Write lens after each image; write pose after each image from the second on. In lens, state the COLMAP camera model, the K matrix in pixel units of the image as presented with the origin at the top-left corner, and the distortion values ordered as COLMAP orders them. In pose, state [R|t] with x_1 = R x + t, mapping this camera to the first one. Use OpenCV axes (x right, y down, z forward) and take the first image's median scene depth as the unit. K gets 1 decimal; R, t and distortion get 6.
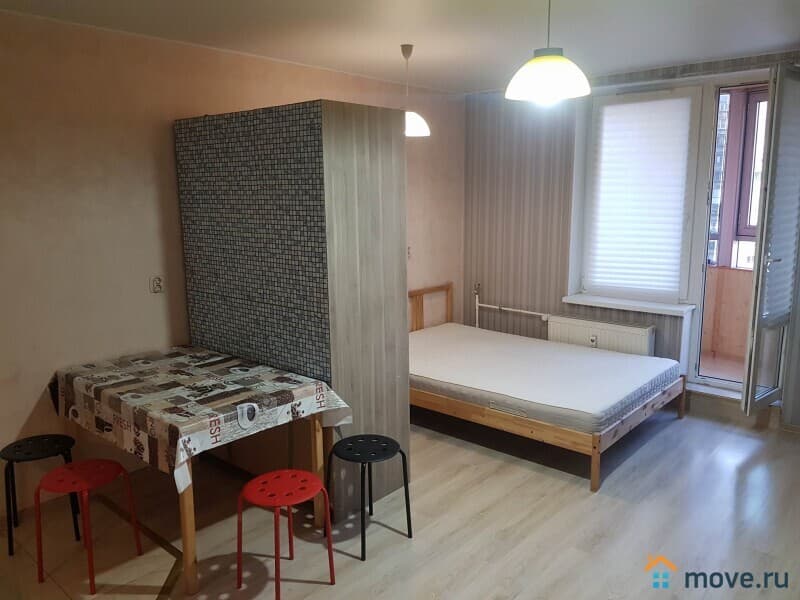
lens RADIAL K [[626.3, 0, 400.0], [0, 626.3, 300.0], [0, 0, 1]] dist [0.078827, -0.141017]
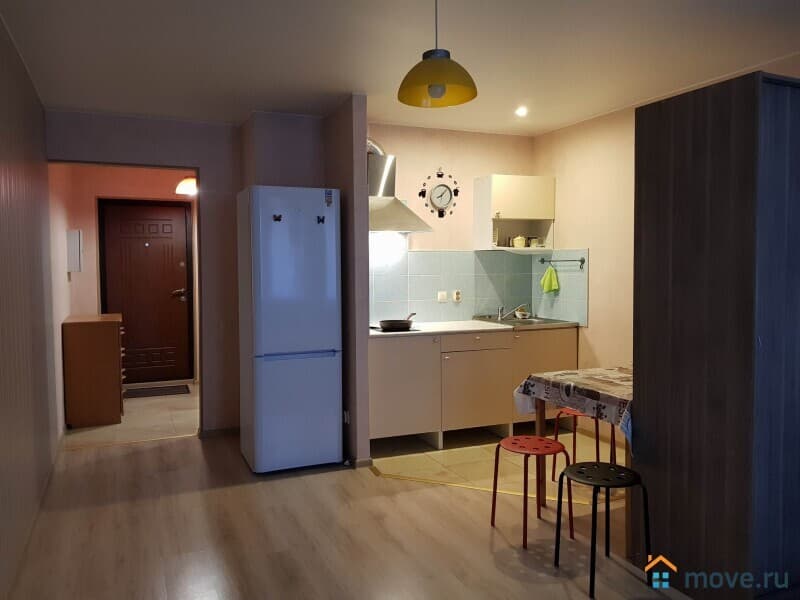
lens RADIAL K [[626.3, 0, 400.0], [0, 626.3, 300.0], [0, 0, 1]] dist [0.078827, -0.141017]
pose [[-0.406028, 0.071842, -0.911032, 0.885127], [-0.146806, 0.978830, 0.142617, -0.103419], [0.901992, 0.191651, -0.386886, 1.029841]]
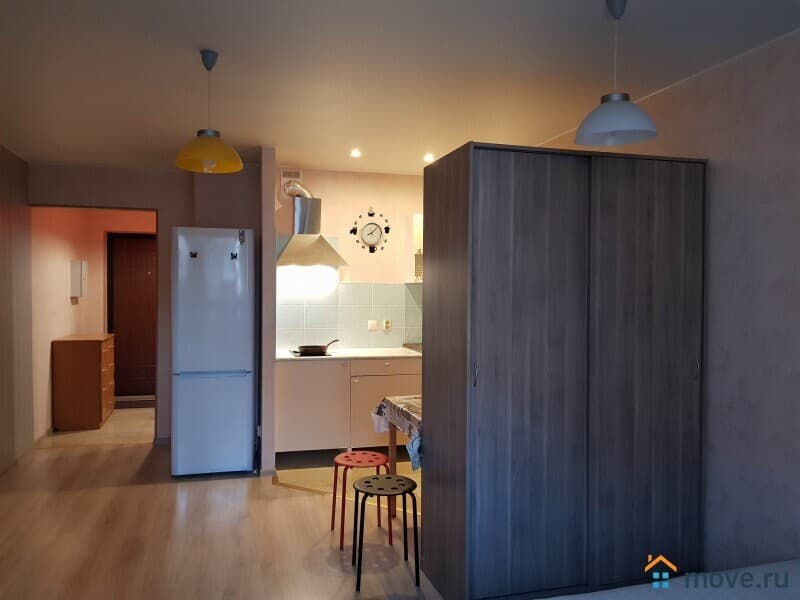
lens RADIAL K [[632.7, 0, 400.0], [0, 632.7, 300.0], [0, 0, 1]] dist [0.067962, -0.198114]
pose [[-0.526421, 0.029123, -0.849725, 0.828466], [-0.146994, 0.981246, 0.124696, -0.206456], [0.837421, 0.190547, -0.512267, 1.494929]]
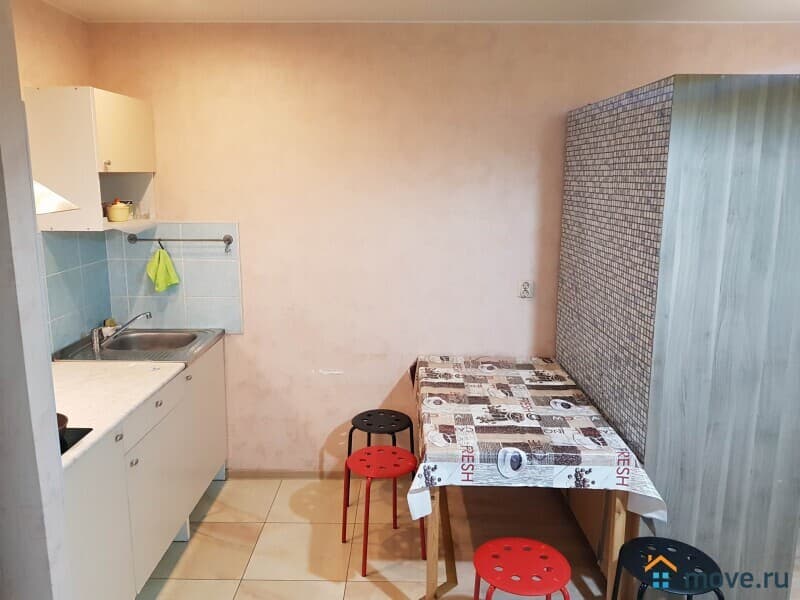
lens RADIAL K [[626.3, 0, 400.0], [0, 626.3, 300.0], [0, 0, 1]] dist [0.078827, -0.141017]
pose [[0.662551, 0.163224, -0.731016, 0.217082], [-0.147142, 0.985313, 0.086644, -0.075179], [0.734422, 0.050158, 0.676837, 0.274774]]
